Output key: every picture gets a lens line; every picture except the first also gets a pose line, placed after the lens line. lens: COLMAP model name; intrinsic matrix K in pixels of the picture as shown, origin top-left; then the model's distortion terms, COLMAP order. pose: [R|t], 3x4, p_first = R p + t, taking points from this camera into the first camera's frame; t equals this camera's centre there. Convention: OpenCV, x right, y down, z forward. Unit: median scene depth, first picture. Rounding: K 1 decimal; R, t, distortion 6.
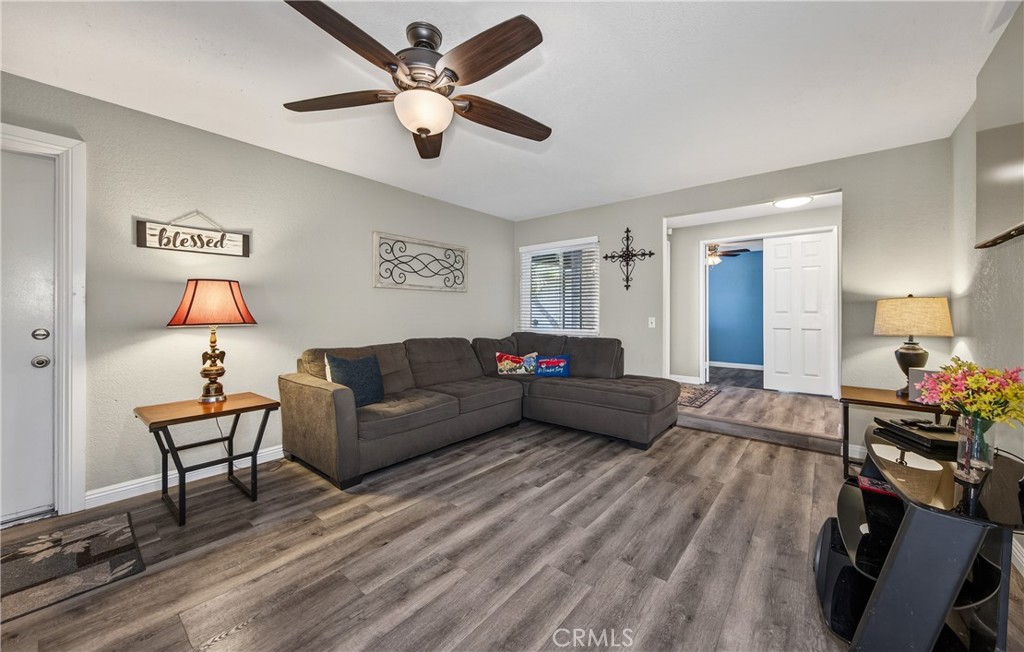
lens RADIAL K [[372.3, 0, 513.0], [0, 372.3, 315.9], [0, 0, 1]] dist [-0.001358, -0.000105]
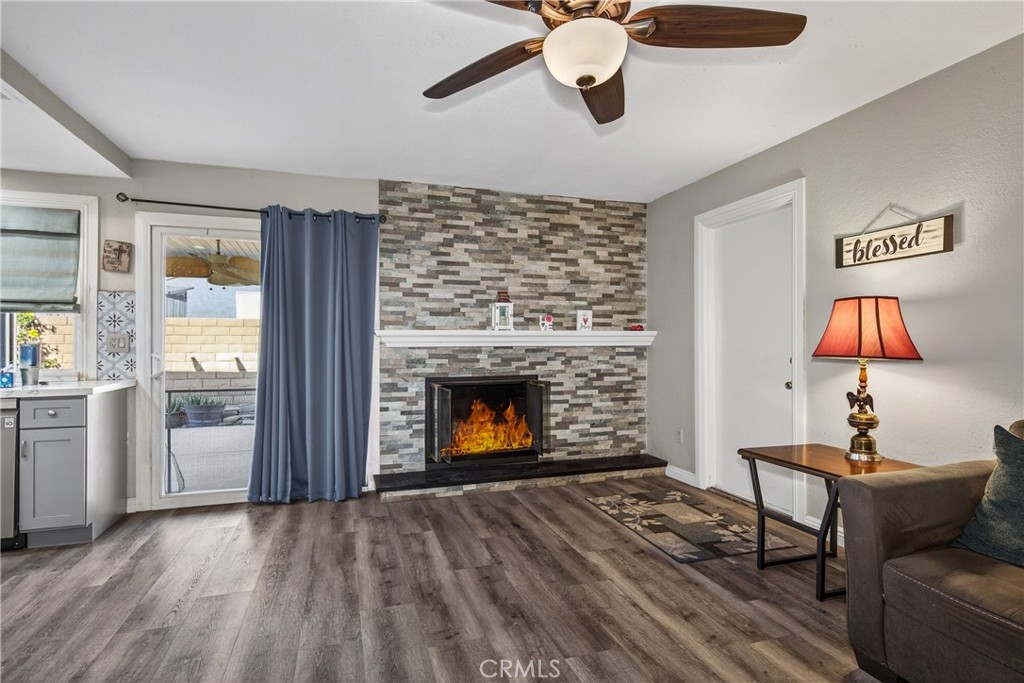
lens RADIAL K [[507.0, 0, 507.5], [0, 507.0, 336.4], [0, 0, 1]] dist [0.001815, -0.000143]
pose [[-0.530427, -0.005296, -0.847714, 0.442294], [-0.002029, 0.999986, -0.004978, -0.012411], [0.847728, -0.000921, -0.530430, 0.942854]]
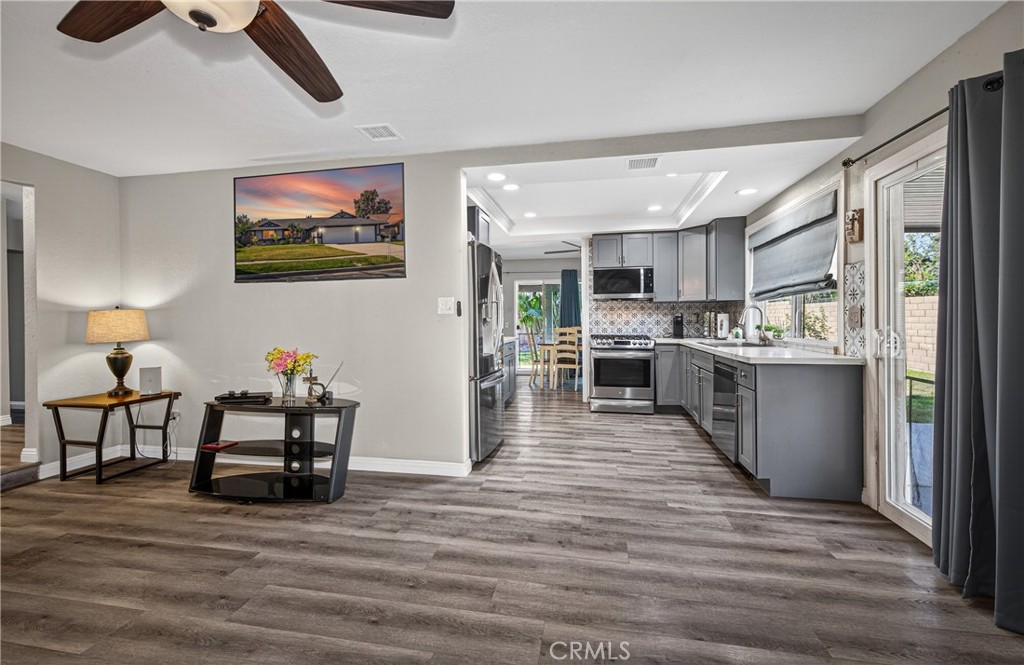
lens RADIAL K [[440.5, 0, 512.4], [0, 440.5, 328.3], [0, 0, 1]] dist [-0.001000, 0.000037]
pose [[-0.494449, -0.012135, 0.869122, -0.743681], [0.011020, 0.999735, 0.020227, -0.004440], [-0.869137, 0.019579, -0.494184, 0.625456]]
